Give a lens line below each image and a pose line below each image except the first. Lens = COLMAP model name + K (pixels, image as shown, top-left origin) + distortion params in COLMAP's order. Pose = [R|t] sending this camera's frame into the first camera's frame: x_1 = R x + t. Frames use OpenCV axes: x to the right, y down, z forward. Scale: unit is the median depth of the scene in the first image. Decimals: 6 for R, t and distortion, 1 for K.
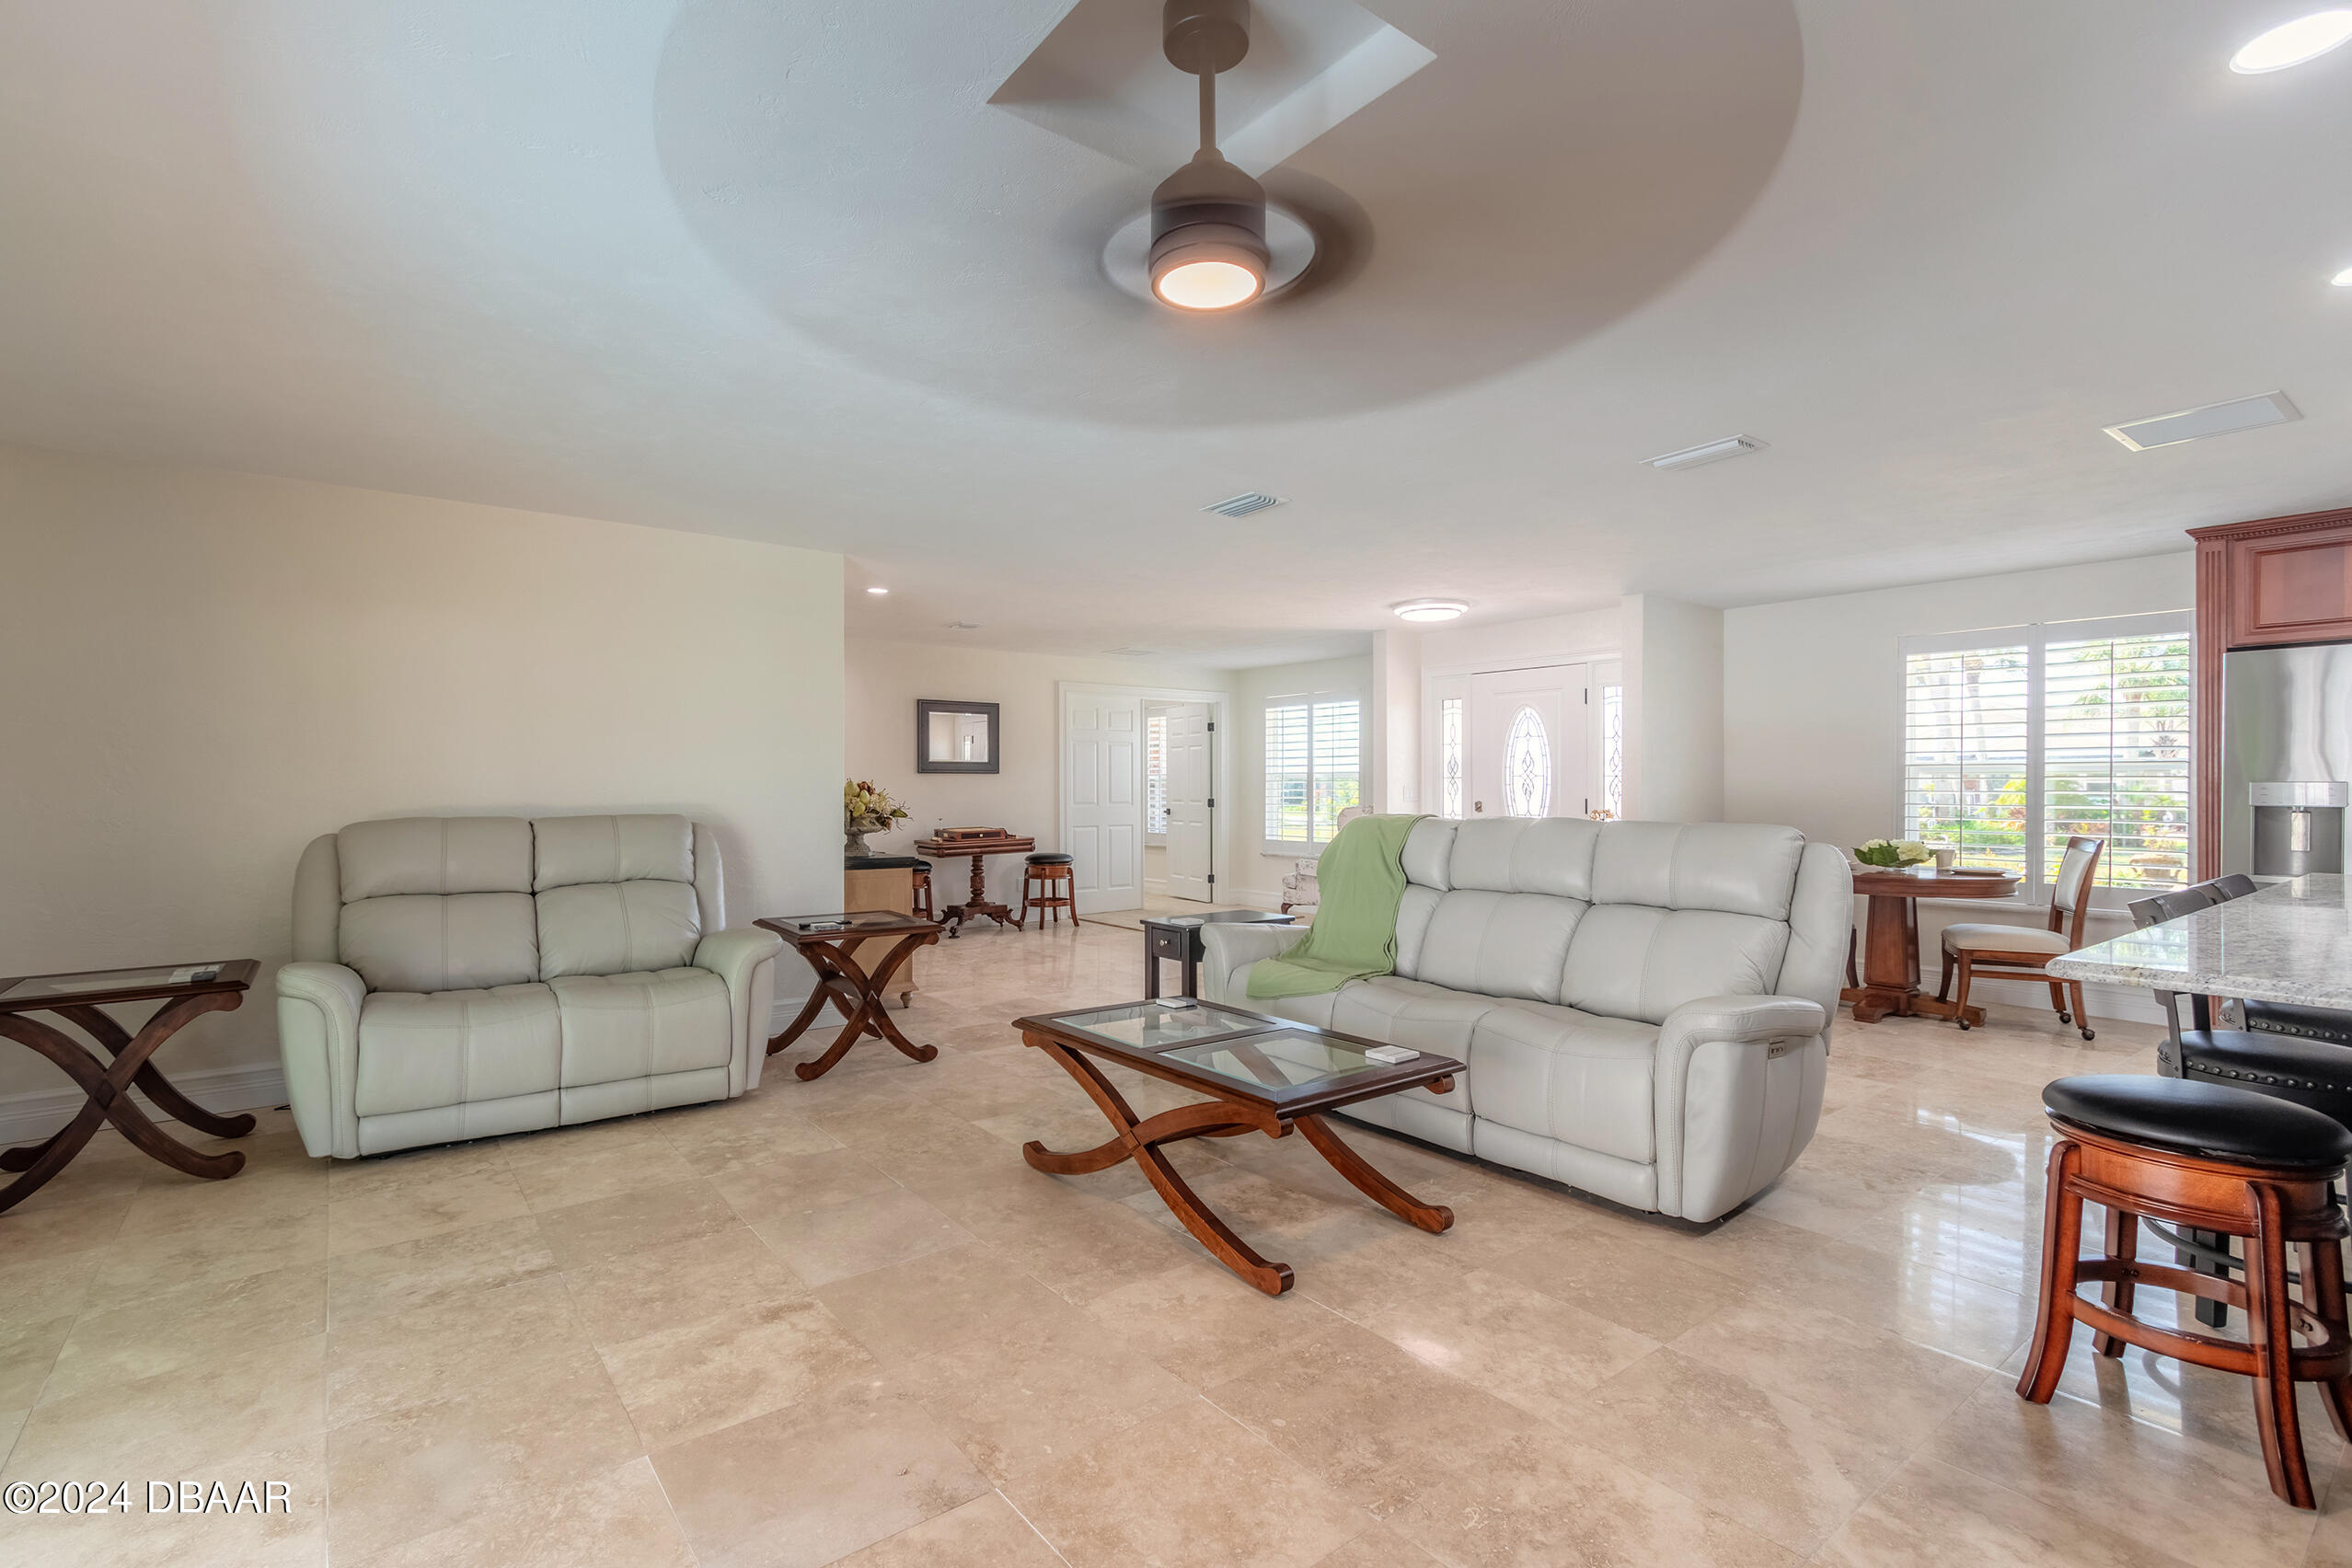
lens RADIAL K [[1067.9, 0, 1139.4], [0, 1067.9, 793.5], [0, 0, 1]] dist [0.012799, -0.006185]
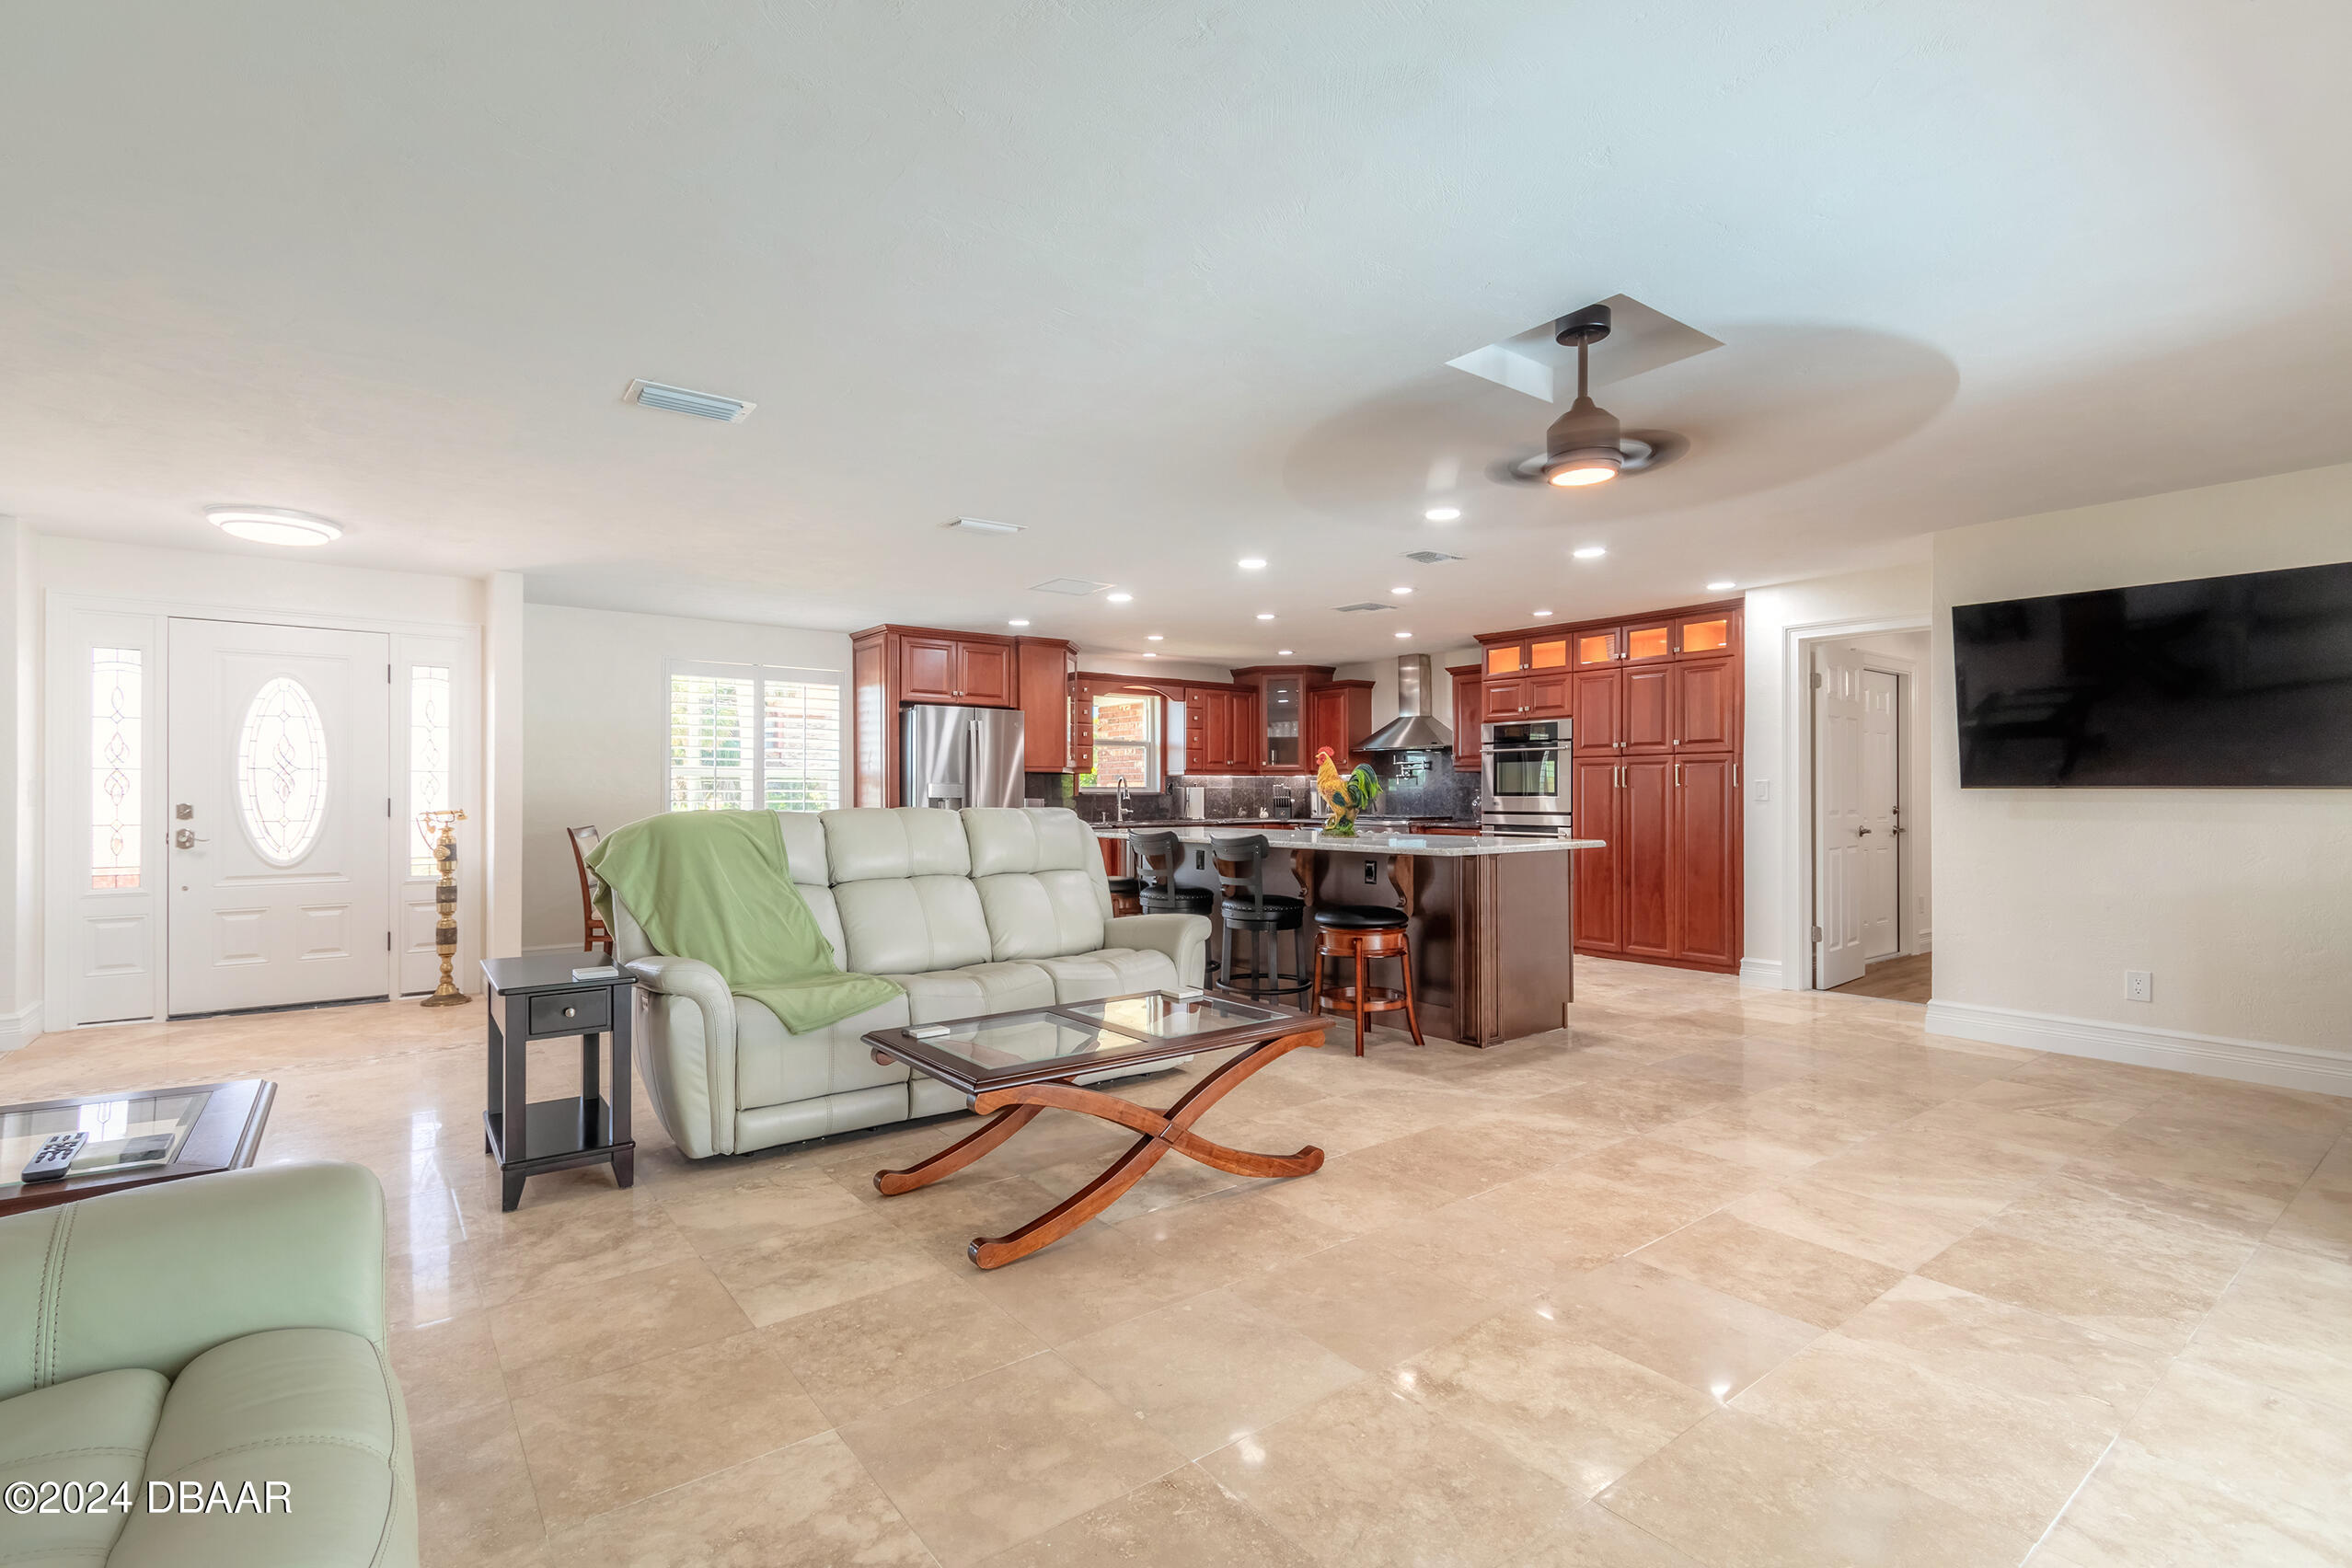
lens RADIAL K [[1067.9, 0, 1139.4], [0, 1067.9, 793.5], [0, 0, 1]] dist [0.012799, -0.006185]
pose [[0.009286, 0.000684, 0.999957, -0.855185], [0.006237, 0.999980, -0.000742, 0.012139], [-0.999937, 0.006244, 0.009282, 0.882779]]
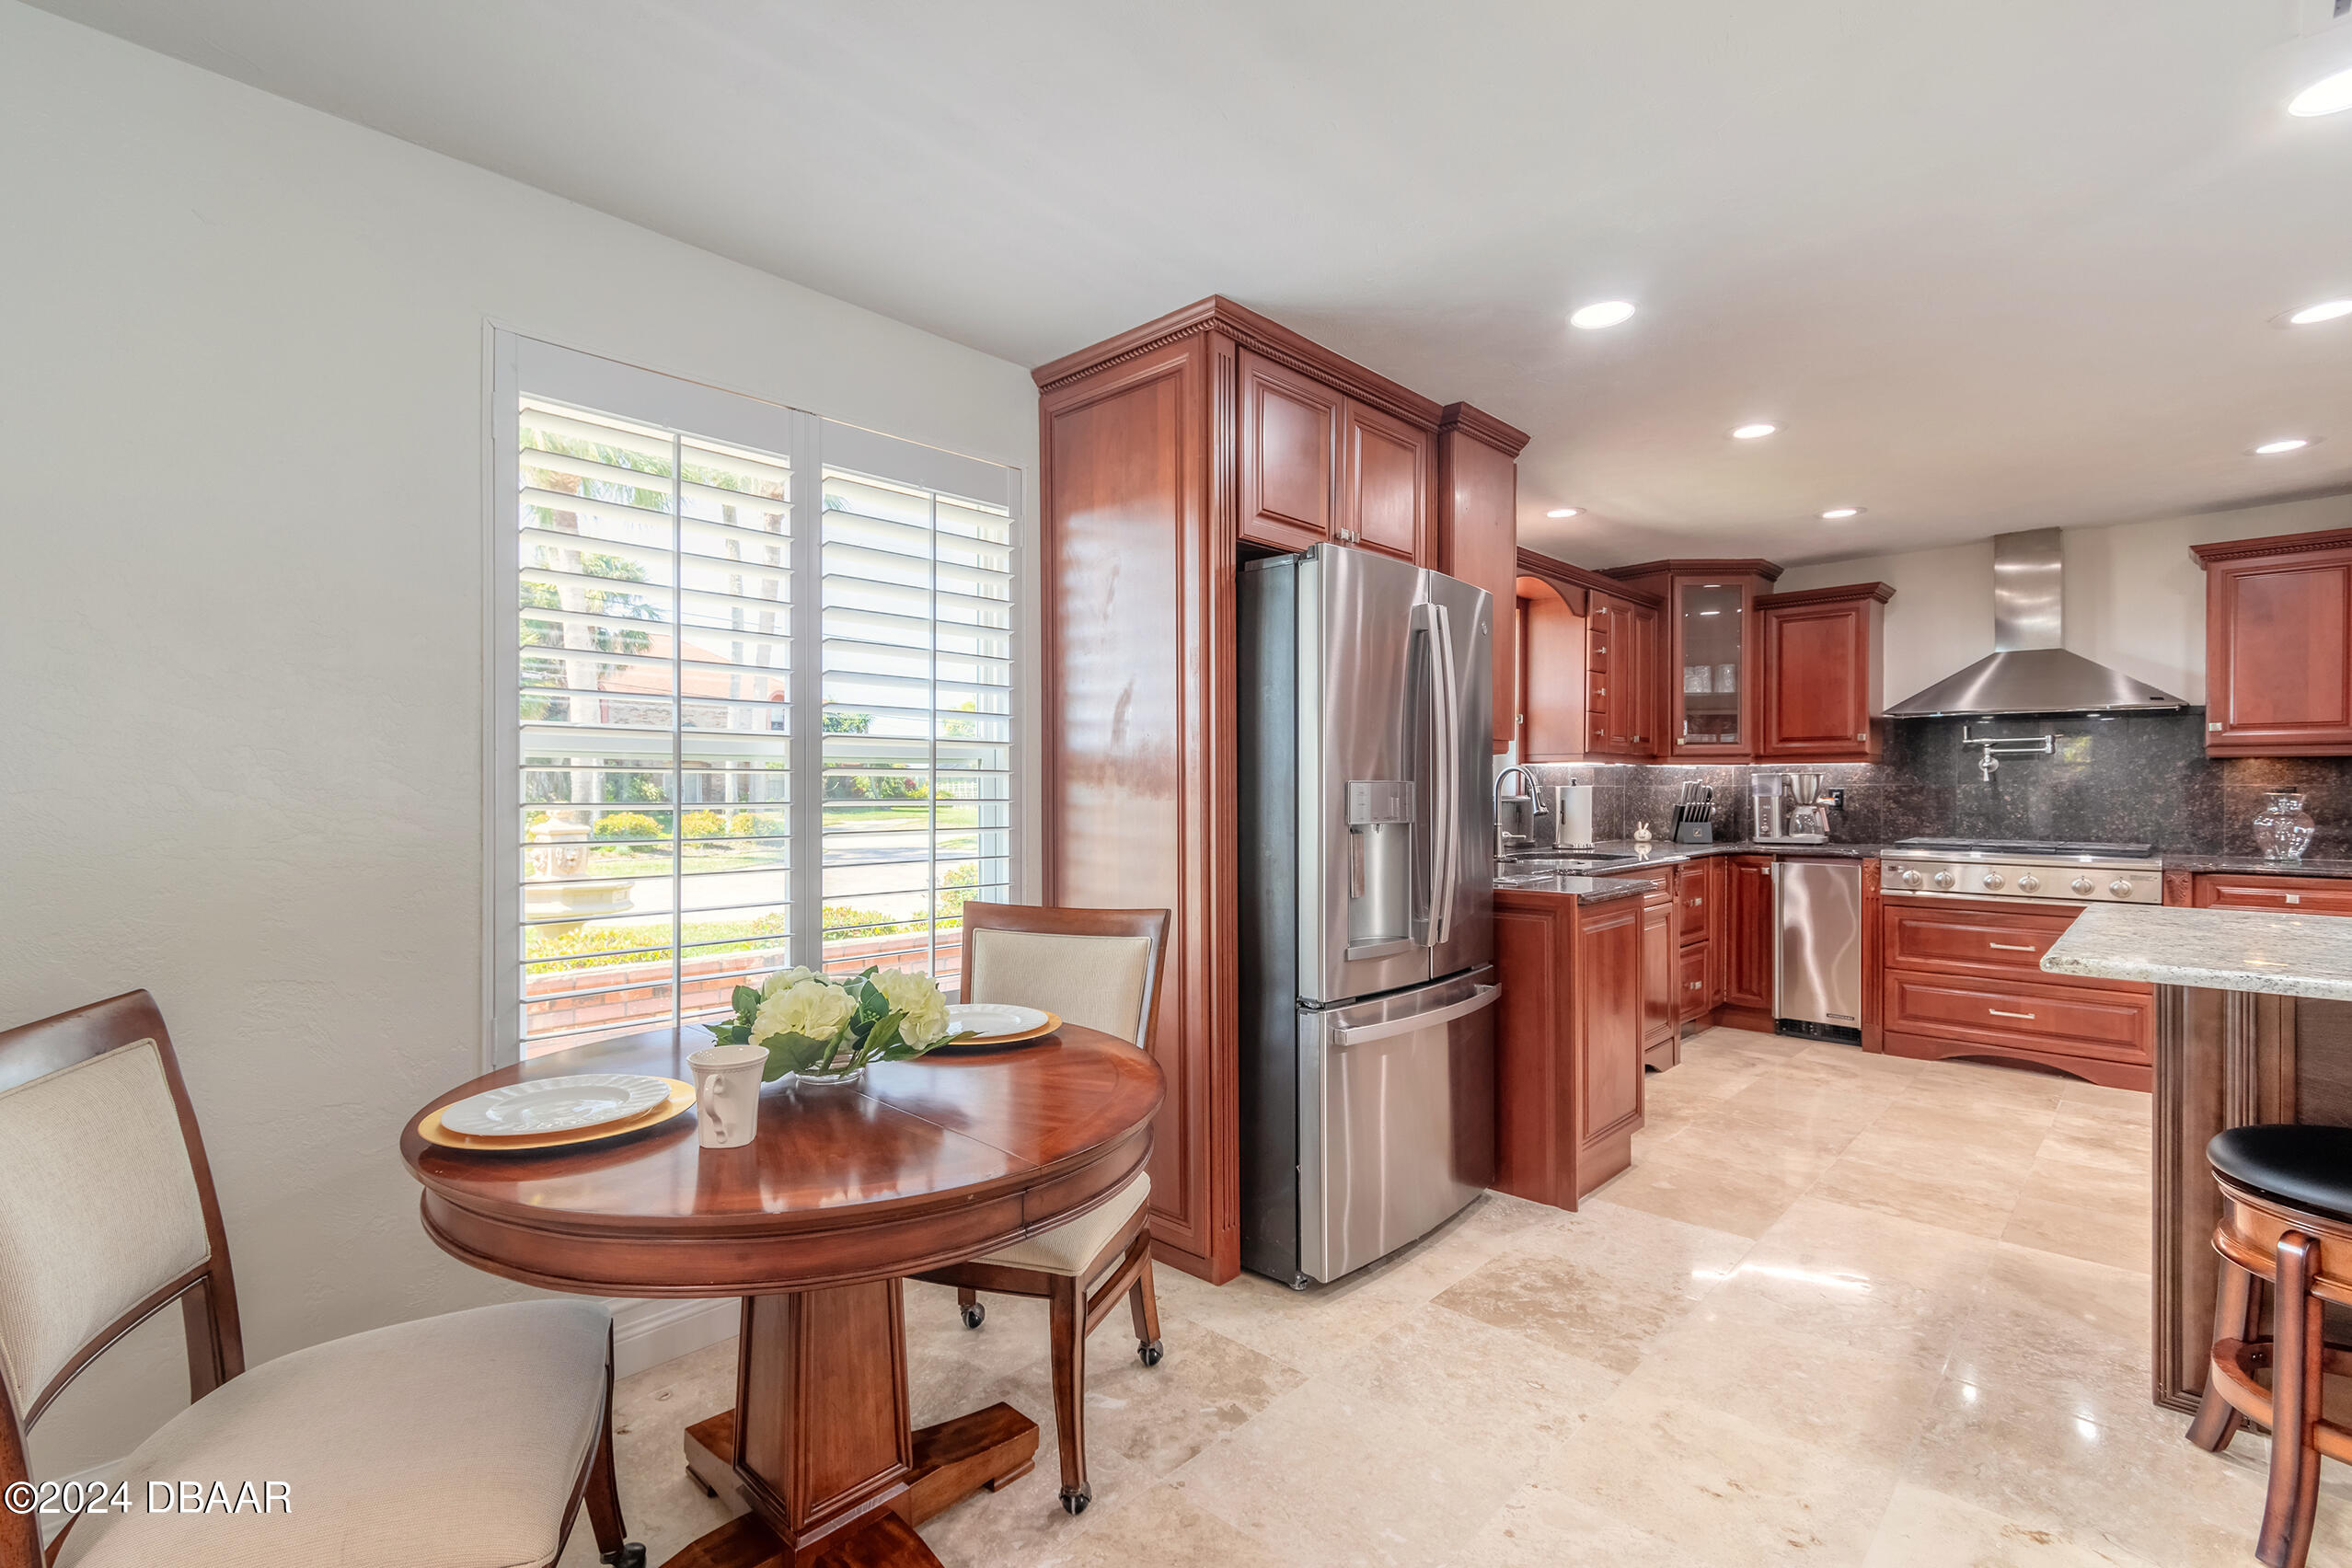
lens RADIAL K [[1067.9, 0, 1139.4], [0, 1067.9, 793.5], [0, 0, 1]] dist [0.012799, -0.006185]
pose [[-0.143081, -0.008988, 0.989670, 0.672619], [0.006002, 0.999932, 0.009949, -0.014566], [-0.989693, 0.007363, -0.143018, 1.601937]]
